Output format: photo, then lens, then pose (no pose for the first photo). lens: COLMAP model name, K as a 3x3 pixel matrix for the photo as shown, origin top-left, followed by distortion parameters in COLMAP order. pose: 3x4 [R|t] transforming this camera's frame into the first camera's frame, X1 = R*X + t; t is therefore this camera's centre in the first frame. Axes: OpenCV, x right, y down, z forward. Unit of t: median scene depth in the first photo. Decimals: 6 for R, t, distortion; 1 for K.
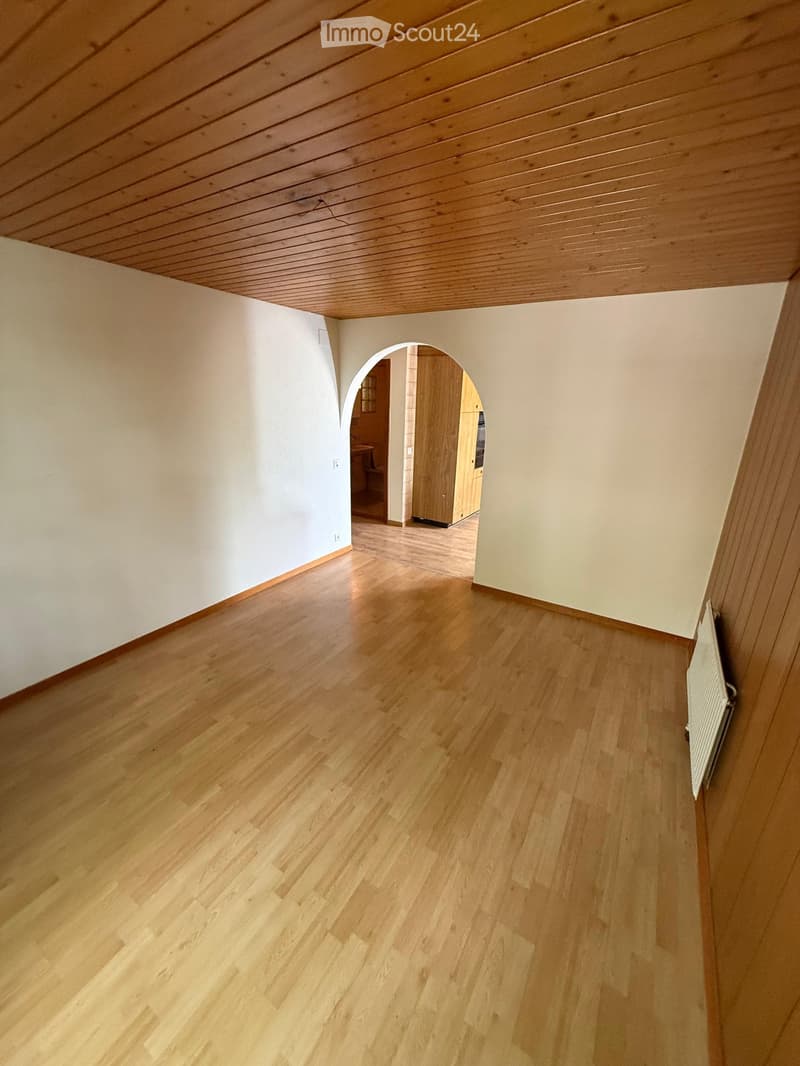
lens RADIAL K [[424.4, 0, 399.2], [0, 424.4, 530.7], [0, 0, 1]] dist [-0.001068, 0.000287]
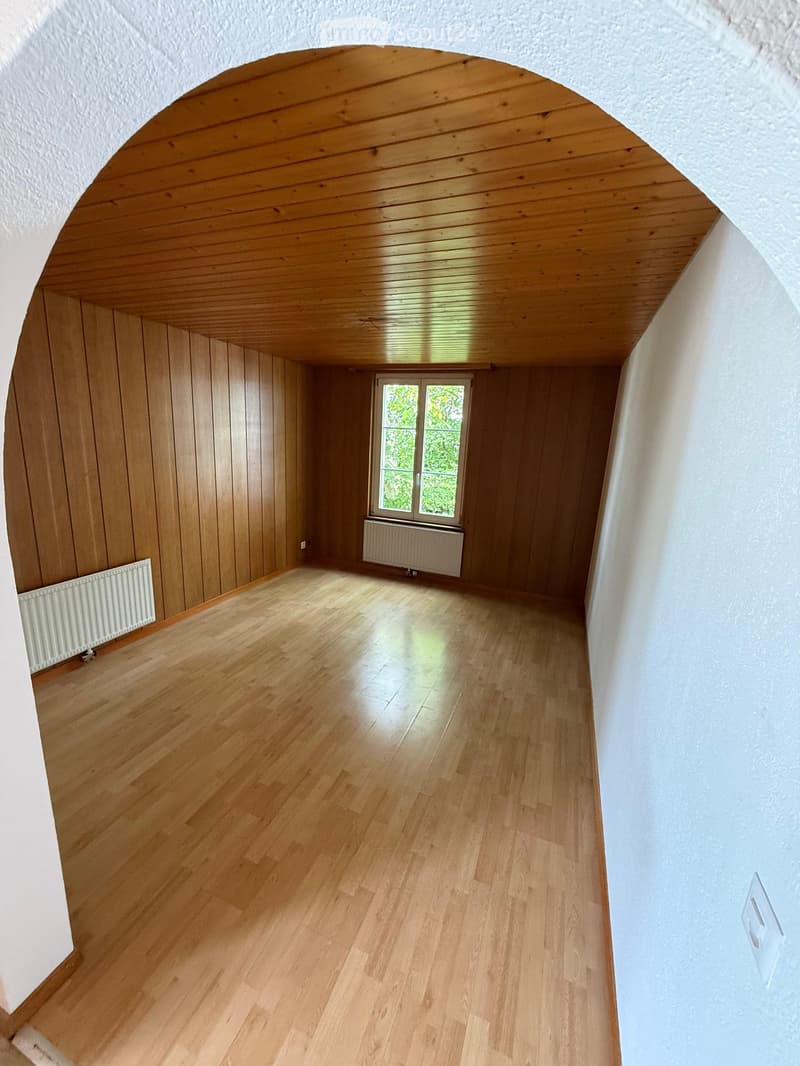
lens RADIAL K [[424.4, 0, 401.5], [0, 424.4, 527.2], [0, 0, 1]] dist [-0.001068, 0.000287]
pose [[-0.980521, -0.037419, -0.192817, -0.000401], [-0.130188, 0.858878, 0.495359, -0.712042], [0.147070, 0.510812, -0.847019, 2.261874]]
